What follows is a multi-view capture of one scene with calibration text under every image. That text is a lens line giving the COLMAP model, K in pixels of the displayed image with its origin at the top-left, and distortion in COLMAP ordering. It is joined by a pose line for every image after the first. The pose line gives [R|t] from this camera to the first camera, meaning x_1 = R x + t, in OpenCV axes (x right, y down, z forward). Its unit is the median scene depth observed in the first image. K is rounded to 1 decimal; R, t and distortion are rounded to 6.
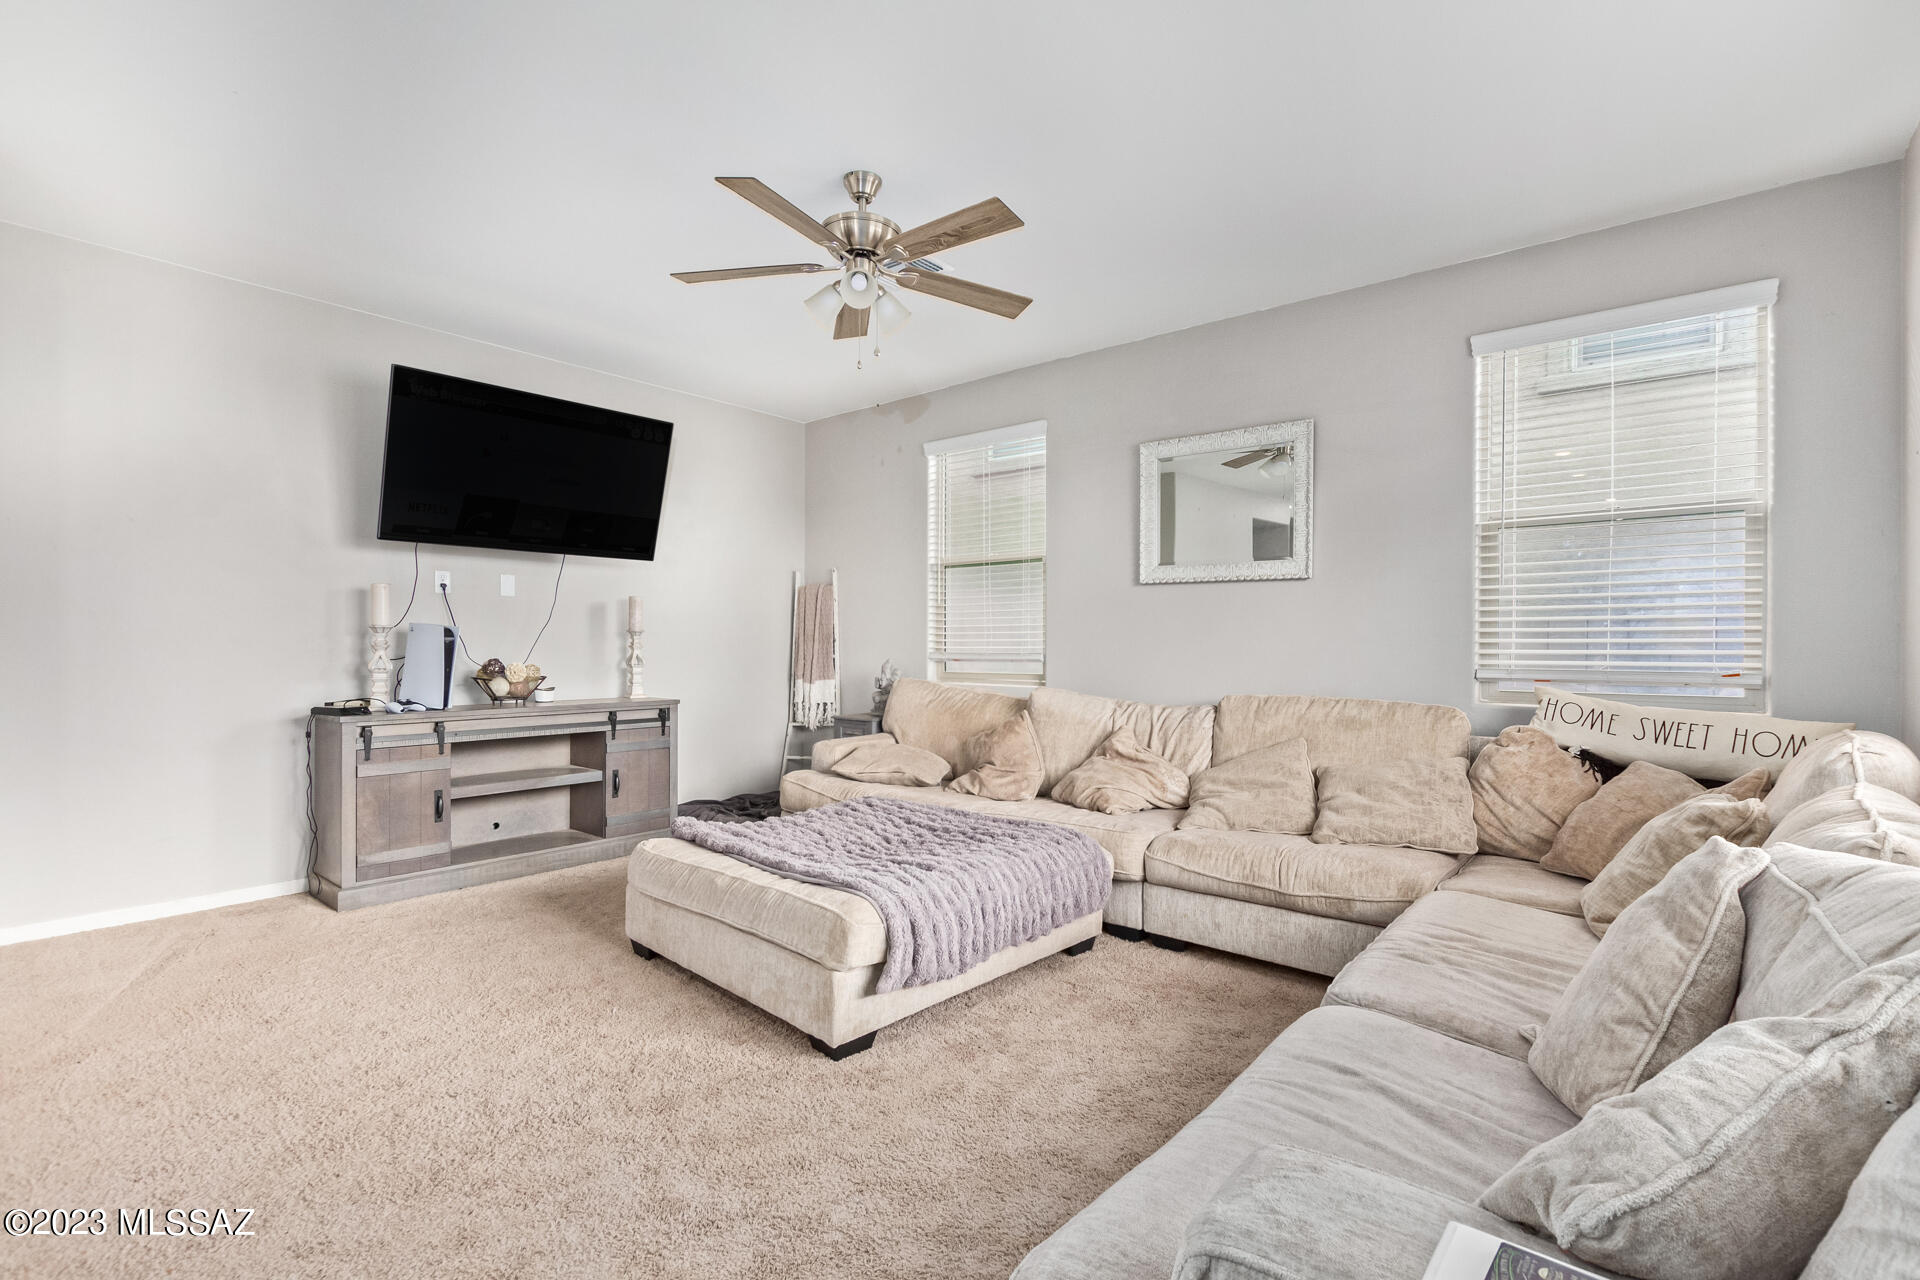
lens RADIAL K [[880.6, 0, 961.9], [0, 880.6, 636.0], [0, 0, 1]] dist [0.002455, -0.000439]
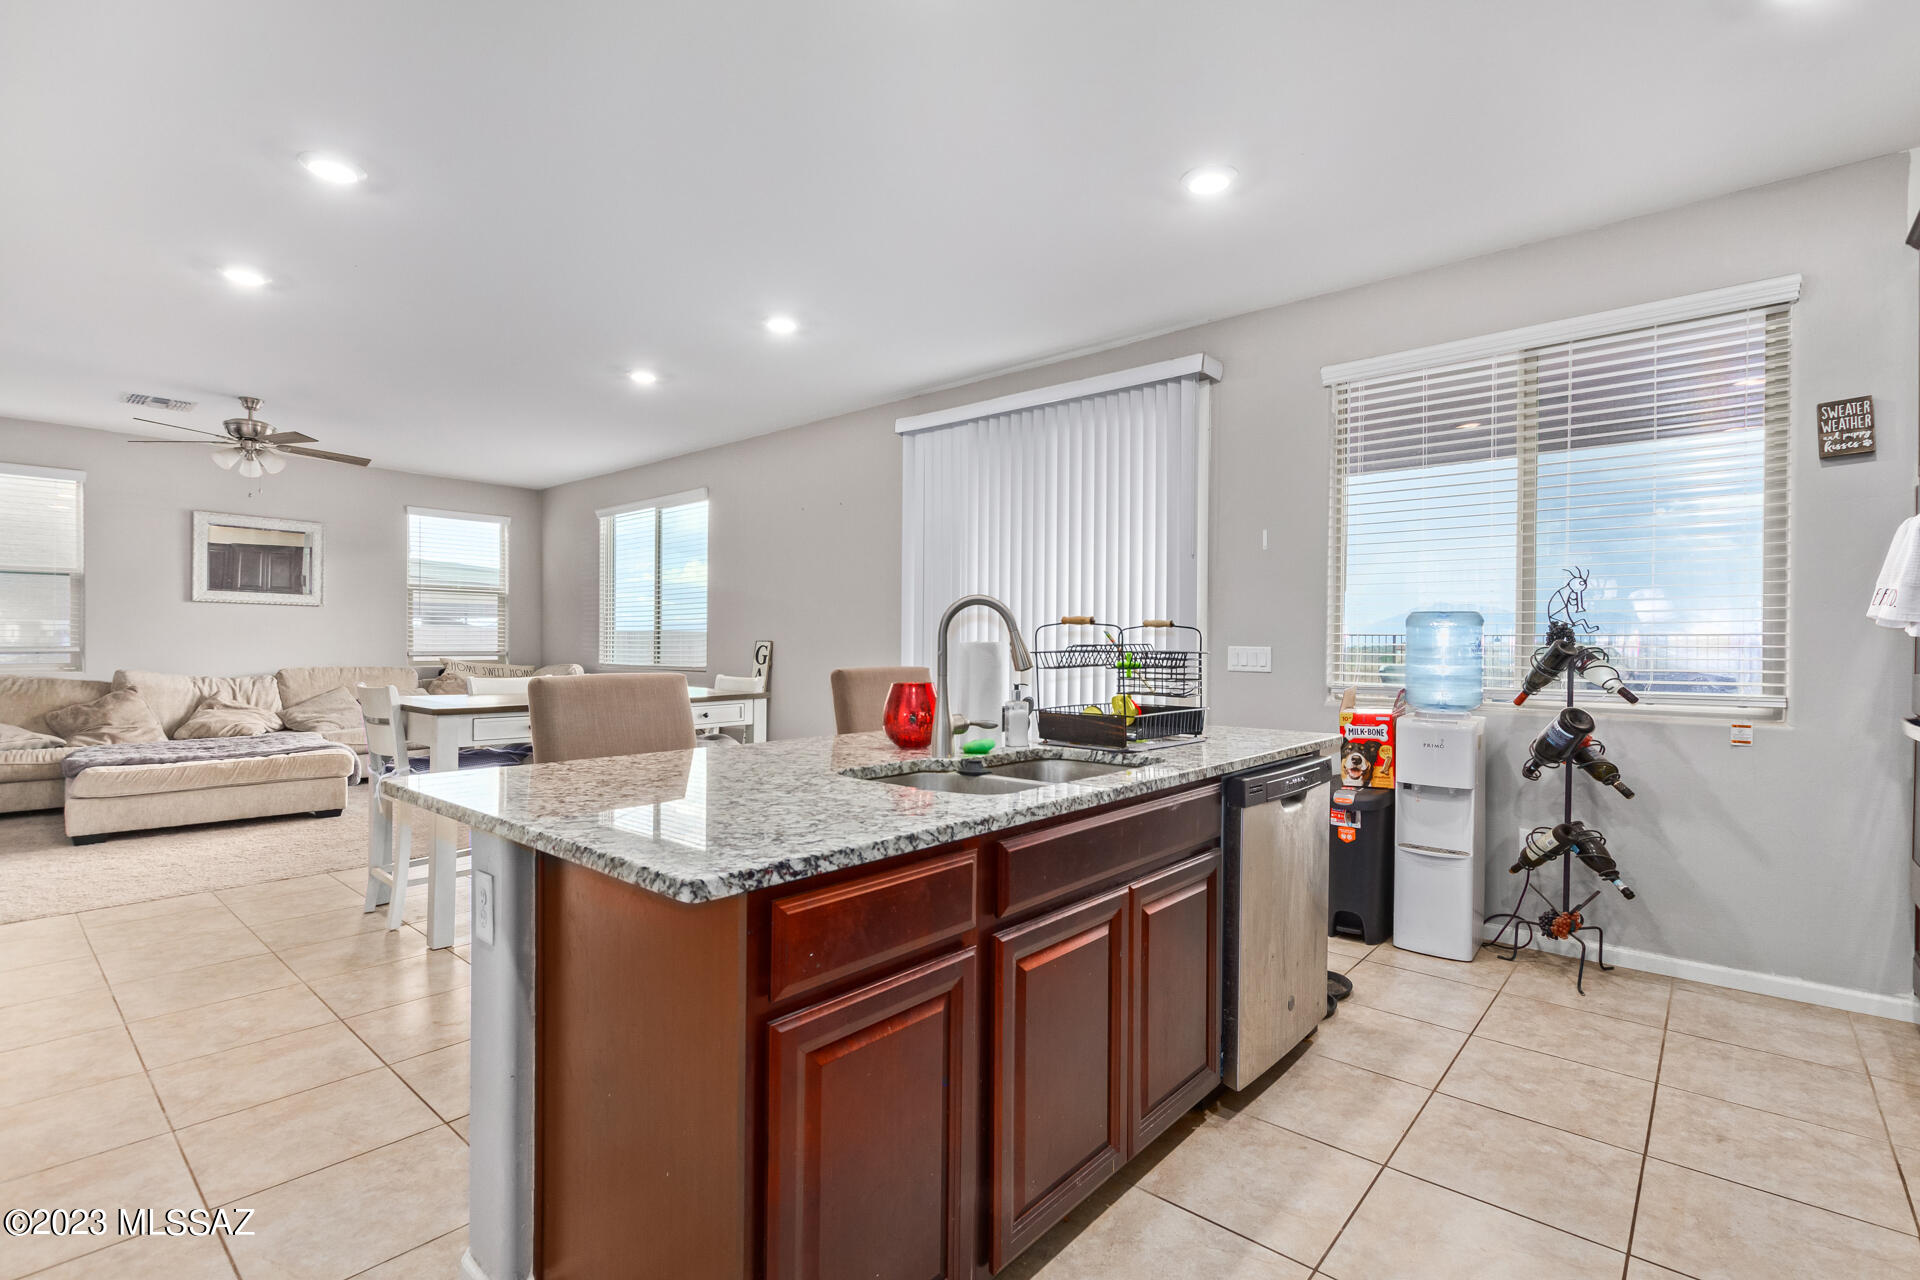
lens RADIAL K [[880.6, 0, 958.0], [0, 880.6, 647.0], [0, 0, 1]] dist [0.002455, -0.000439]
pose [[-0.016066, 0.000166, 0.999871, -1.410485], [-0.000369, 1.000000, -0.000172, 0.021643], [-0.999871, -0.000372, -0.016066, -0.327454]]
